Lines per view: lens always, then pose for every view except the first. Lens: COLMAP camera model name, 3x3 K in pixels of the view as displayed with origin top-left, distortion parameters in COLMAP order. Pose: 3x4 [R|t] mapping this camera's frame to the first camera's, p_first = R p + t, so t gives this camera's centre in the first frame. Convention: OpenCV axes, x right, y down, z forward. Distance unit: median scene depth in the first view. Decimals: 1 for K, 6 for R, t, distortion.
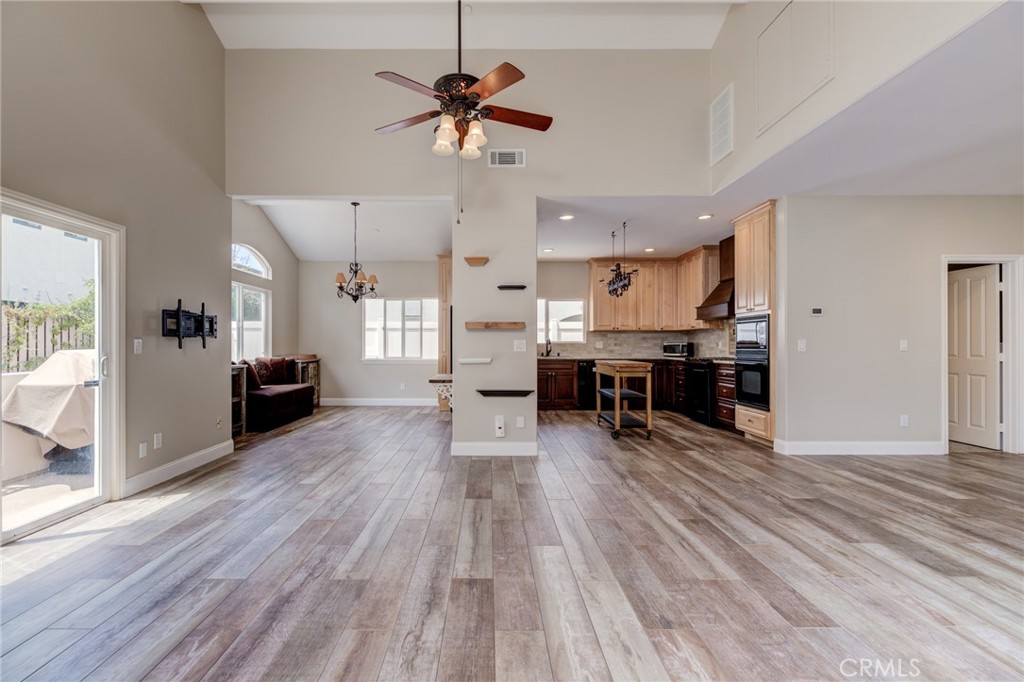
lens RADIAL K [[455.2, 0, 488.4], [0, 455.2, 343.4], [0, 0, 1]] dist [-0.003161, -0.000202]
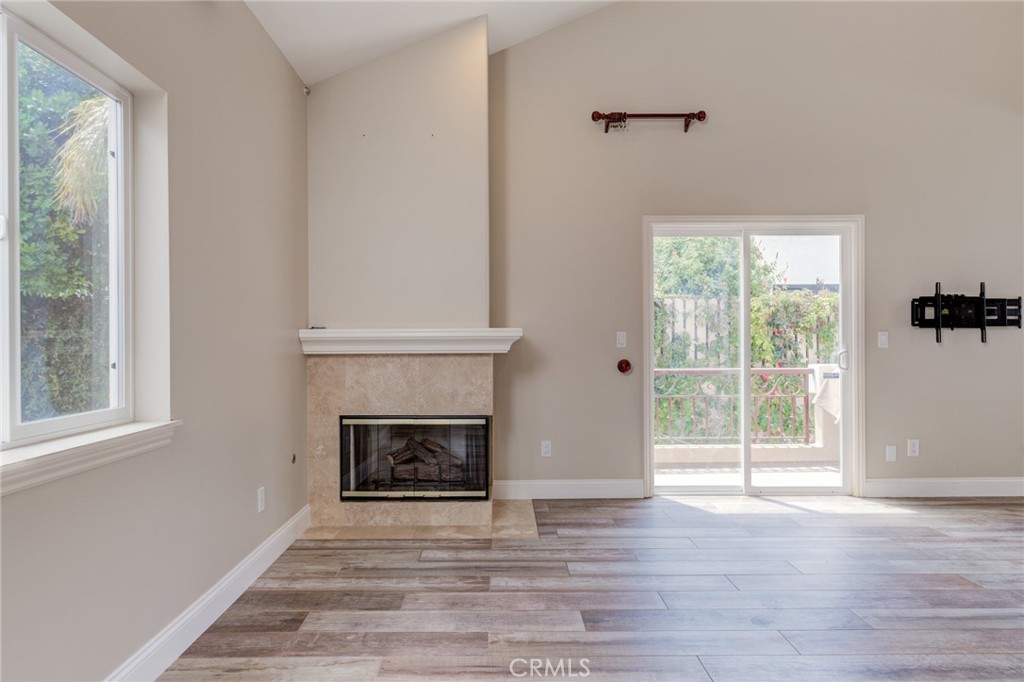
lens RADIAL K [[687.6, 0, 515.2], [0, 687.6, 340.6], [0, 0, 1]] dist [0.041701, 0.002274]
pose [[0.016526, 0.002493, -0.999860, 0.695976], [0.005387, 0.999982, 0.002582, 0.000895], [0.999849, -0.005429, 0.016512, 0.249909]]
